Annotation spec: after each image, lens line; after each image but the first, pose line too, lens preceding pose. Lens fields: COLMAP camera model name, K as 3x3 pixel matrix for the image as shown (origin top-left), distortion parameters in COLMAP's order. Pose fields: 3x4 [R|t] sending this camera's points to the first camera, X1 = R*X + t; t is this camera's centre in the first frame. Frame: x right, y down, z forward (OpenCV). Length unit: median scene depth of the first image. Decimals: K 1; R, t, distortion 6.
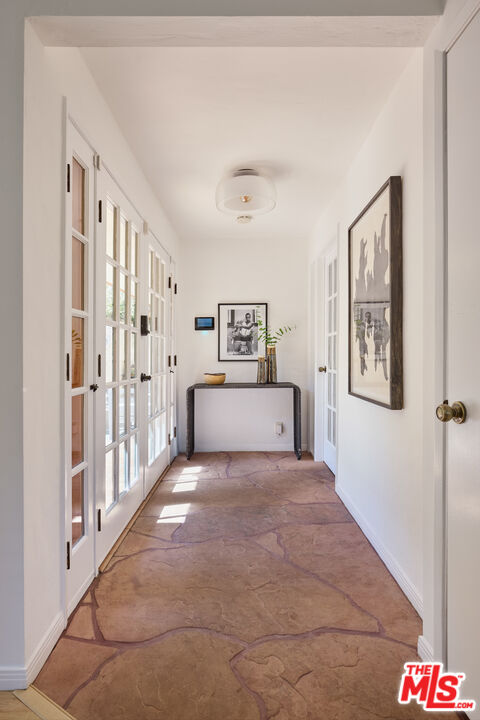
lens RADIAL K [[386.2, 0, 241.3], [0, 386.2, 355.2], [0, 0, 1]] dist [0.004009, 0.000904]
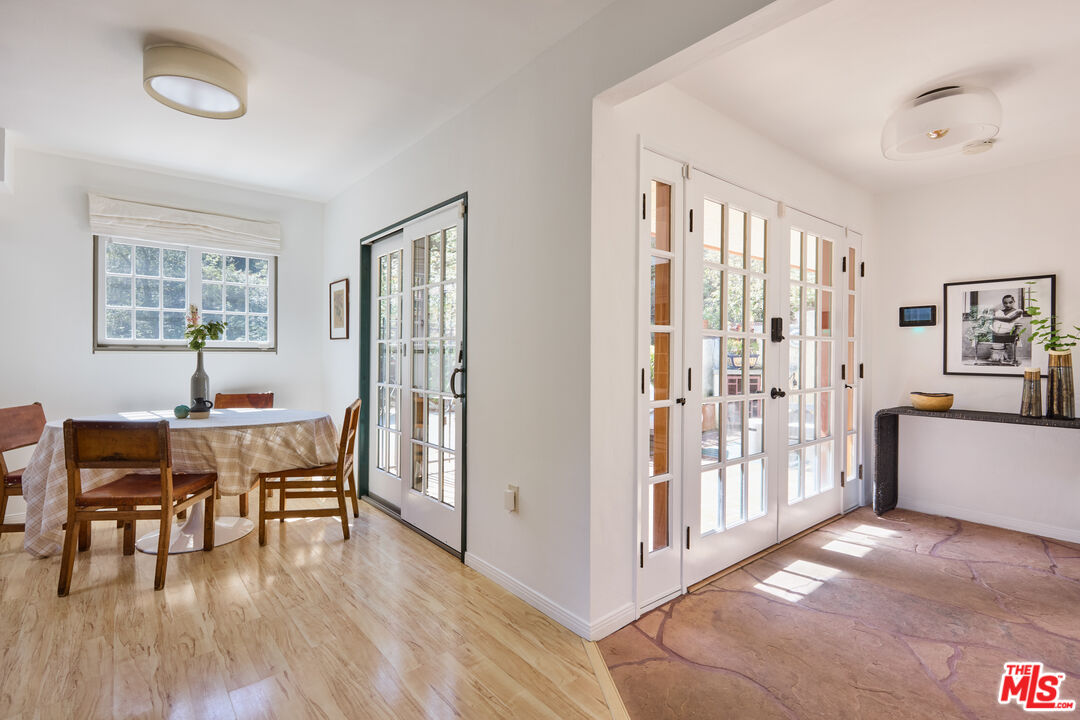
lens RADIAL K [[489.8, 0, 536.9], [0, 489.8, 353.7], [0, 0, 1]] dist [0.002325, -0.000473]
pose [[0.649257, 0.012397, -0.760468, 0.148826], [-0.012272, 0.999908, 0.005823, -0.018235], [0.760470, 0.005552, 0.649349, -0.042617]]
